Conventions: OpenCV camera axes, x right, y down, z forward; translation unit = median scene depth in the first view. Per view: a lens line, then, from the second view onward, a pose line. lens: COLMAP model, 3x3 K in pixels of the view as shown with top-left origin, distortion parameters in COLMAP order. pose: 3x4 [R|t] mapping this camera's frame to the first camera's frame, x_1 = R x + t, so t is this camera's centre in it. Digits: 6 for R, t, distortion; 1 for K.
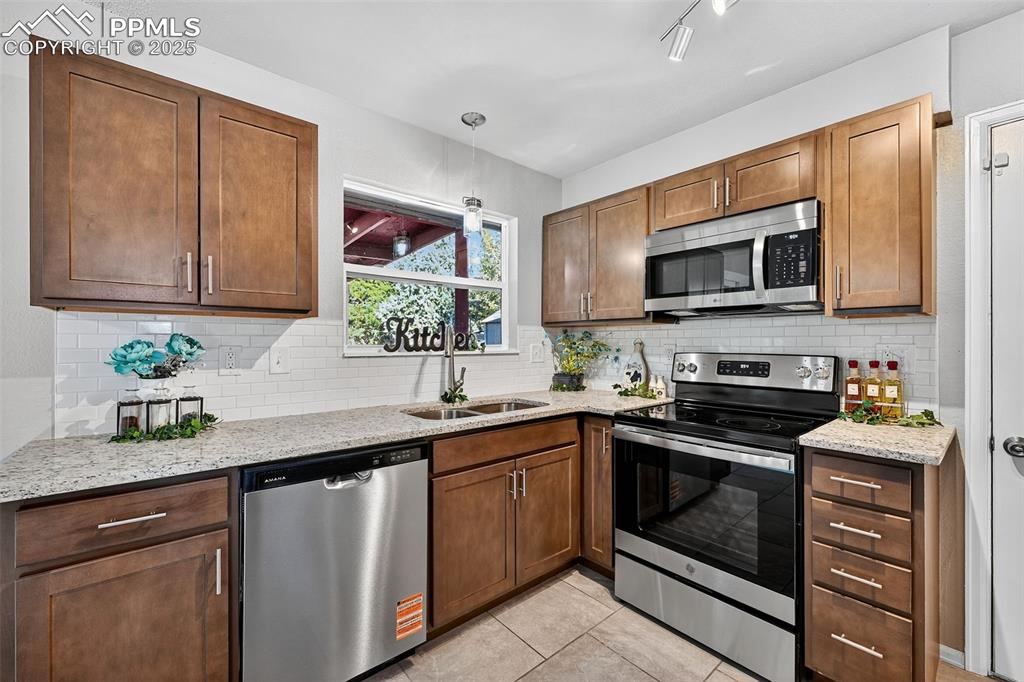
lens RADIAL K [[421.0, 0, 514.0], [0, 421.0, 343.3], [0, 0, 1]] dist [0.000916, 0.000020]
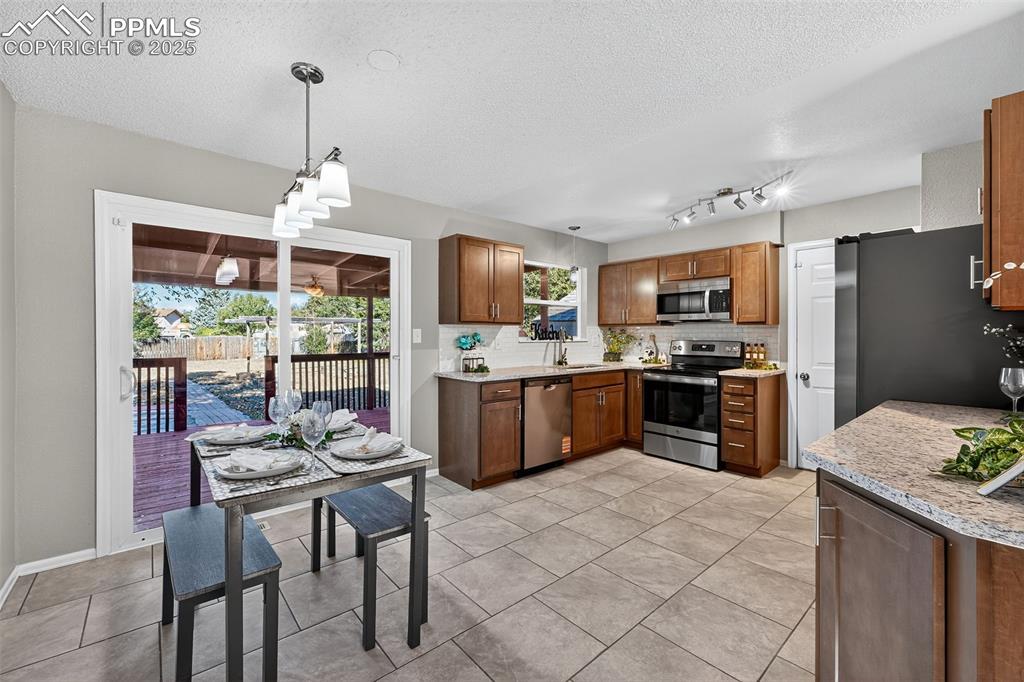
lens RADIAL K [[420.3, 0, 512.2], [0, 420.3, 335.5], [0, 0, 1]] dist [0.000175, -0.000224]
pose [[0.999992, -0.000951, 0.003952, -0.451419], [0.000938, 0.999994, 0.003201, -0.010132], [-0.003956, -0.003198, 0.999987, -1.174939]]
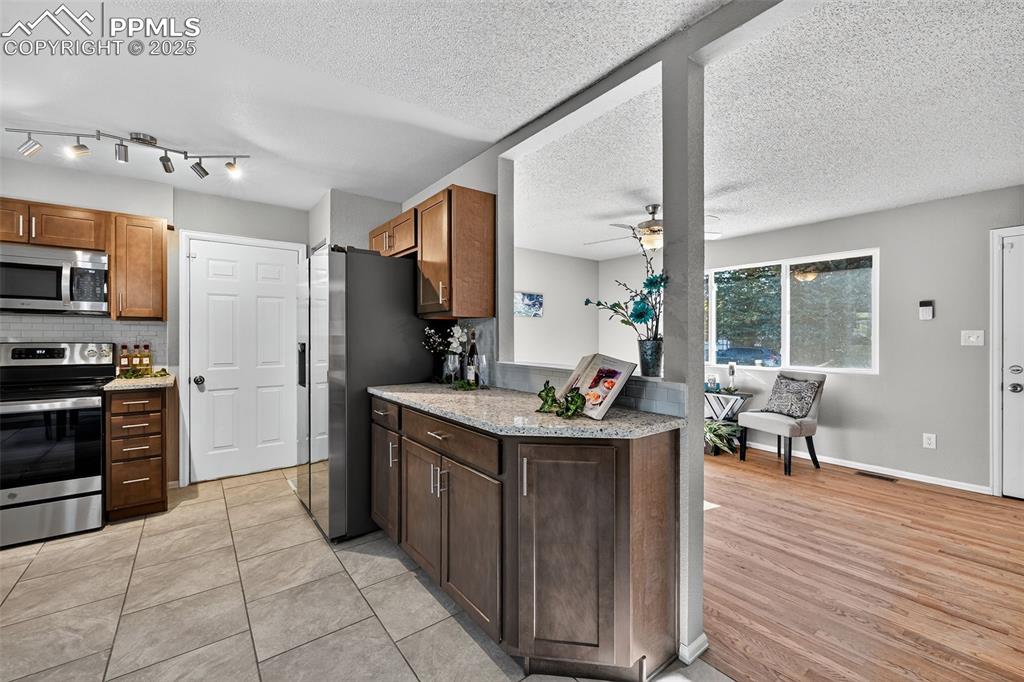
lens RADIAL K [[418.1, 0, 511.0], [0, 418.1, 336.8], [0, 0, 1]] dist [-0.000640, -0.000301]
pose [[0.058011, -0.002848, 0.998312, -0.760930], [-0.004096, 0.999987, 0.003091, -0.005203], [-0.998308, -0.004268, 0.057999, -0.644106]]
